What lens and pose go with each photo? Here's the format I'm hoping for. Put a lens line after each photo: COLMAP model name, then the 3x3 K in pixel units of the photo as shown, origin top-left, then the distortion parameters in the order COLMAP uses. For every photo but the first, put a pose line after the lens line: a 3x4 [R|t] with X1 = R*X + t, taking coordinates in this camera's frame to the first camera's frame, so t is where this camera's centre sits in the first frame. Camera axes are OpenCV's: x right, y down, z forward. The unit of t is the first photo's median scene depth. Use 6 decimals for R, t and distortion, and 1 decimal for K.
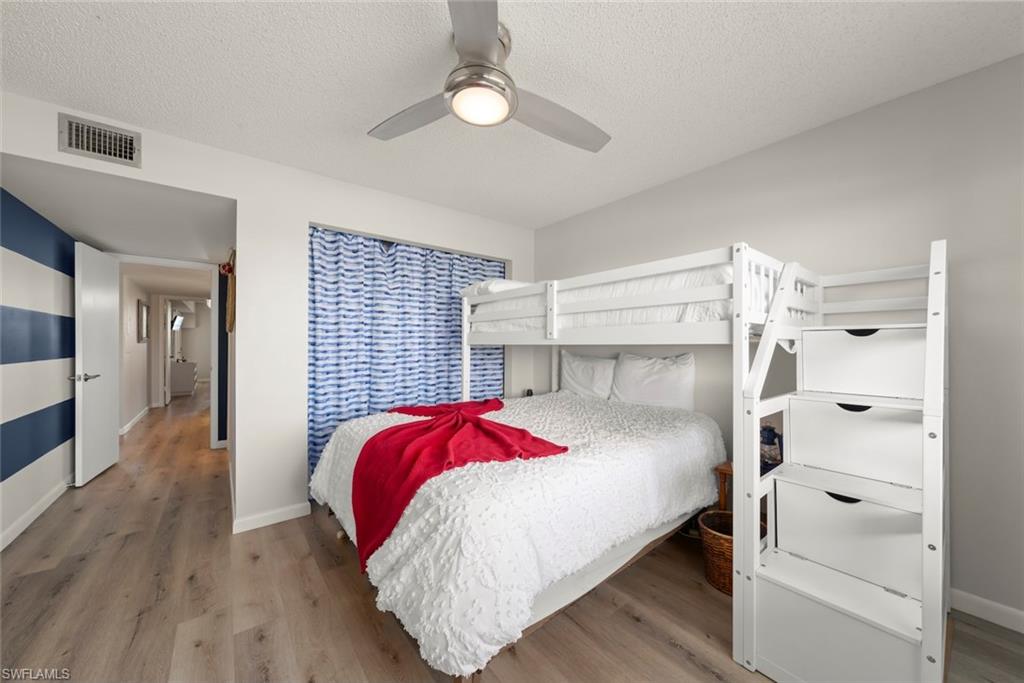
lens RADIAL K [[364.6, 0, 507.0], [0, 364.6, 345.4], [0, 0, 1]] dist [0.000410, 0.000152]
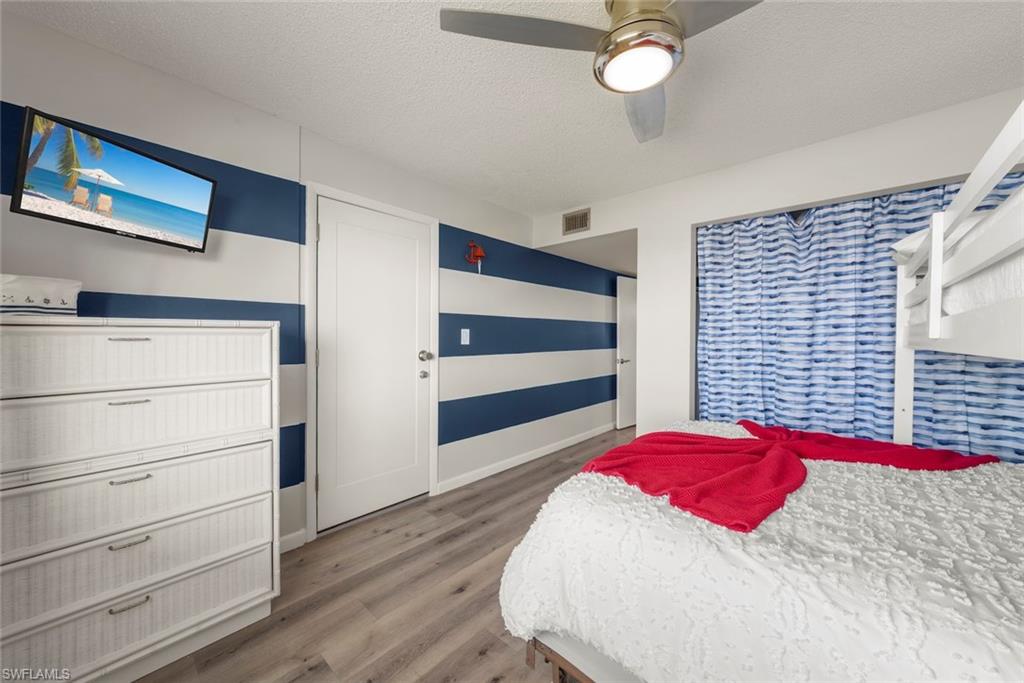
lens RADIAL K [[364.6, 0, 510.4], [0, 364.6, 341.1], [0, 0, 1]] dist [0.000410, 0.000152]
pose [[0.166569, 0.007867, -0.985998, 0.344597], [-0.013966, 0.999887, 0.005619, -0.003573], [0.985931, 0.012834, 0.166660, 0.275441]]
